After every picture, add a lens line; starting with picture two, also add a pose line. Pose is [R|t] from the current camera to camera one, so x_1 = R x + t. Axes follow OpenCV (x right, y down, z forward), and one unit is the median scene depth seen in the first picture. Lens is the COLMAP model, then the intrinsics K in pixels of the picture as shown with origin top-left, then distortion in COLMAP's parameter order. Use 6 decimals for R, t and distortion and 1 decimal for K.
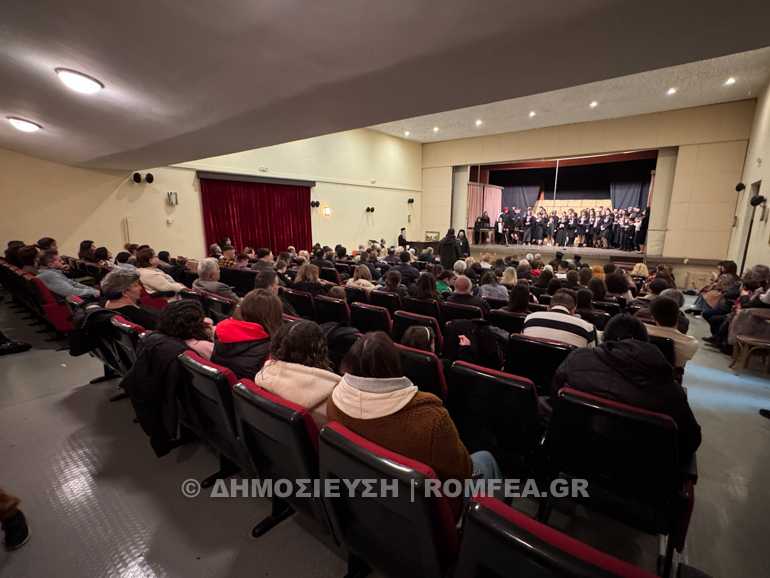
lens RADIAL K [[372.1, 0, 385.0], [0, 372.1, 289.0], [0, 0, 1]] dist [0.001328, -0.000160]
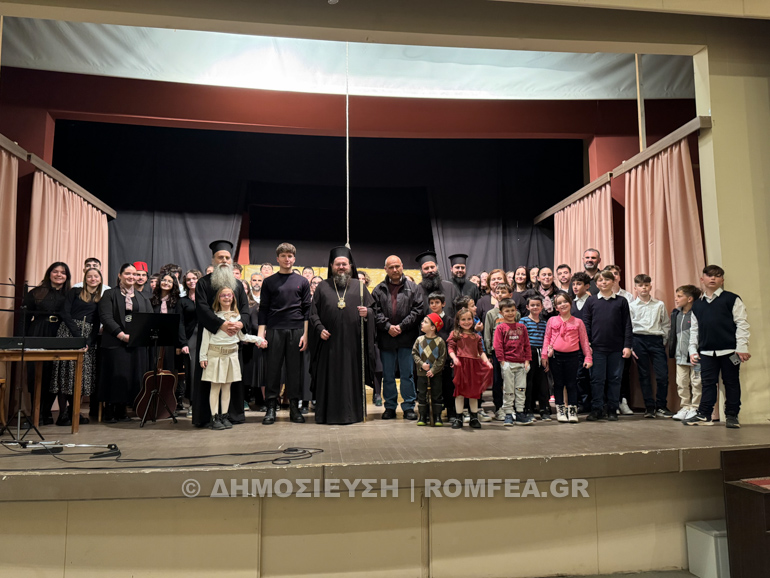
lens RADIAL K [[541.9, 0, 389.4], [0, 541.9, 286.9], [0, 0, 1]] dist [0.057470, -0.054659]
pose [[0.703719, 0.075246, 0.706483, 0.207888], [0.144696, 0.958356, -0.246204, -0.099927], [-0.695588, 0.275484, 0.663526, 0.709156]]
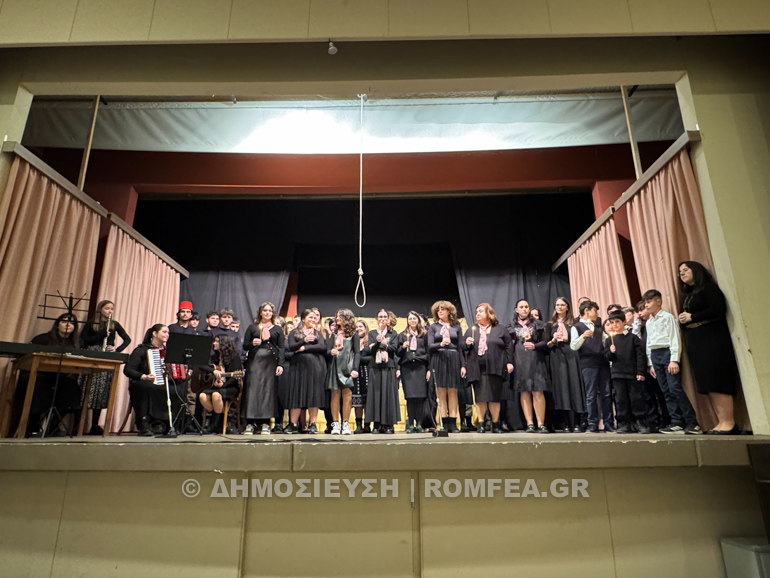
lens RADIAL K [[463.0, 0, 384.1], [0, 463.0, 286.7], [0, 0, 1]] dist [0.004544, -0.002074]
pose [[0.797017, 0.171855, 0.578991, 0.260172], [0.120824, 0.893912, -0.431651, -0.063500], [-0.591748, 0.413989, 0.691699, 0.721762]]
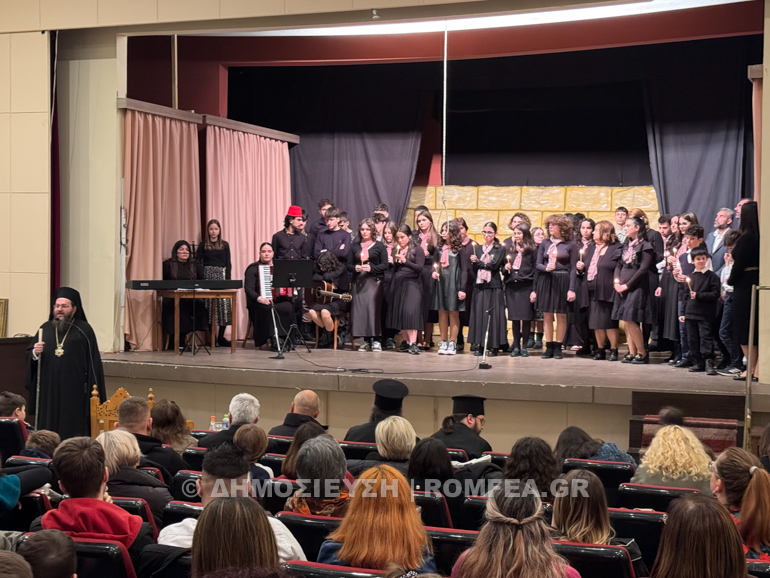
lens RADIAL K [[1235.6, 0, 385.0], [0, 1235.6, 289.0], [0, 0, 1]] dist [0.043795, 0.080726]
pose [[0.967401, 0.005047, 0.253199, 0.187062], [0.038017, 0.985577, -0.164900, -0.021020], [-0.250380, 0.169151, 0.953257, 0.193183]]
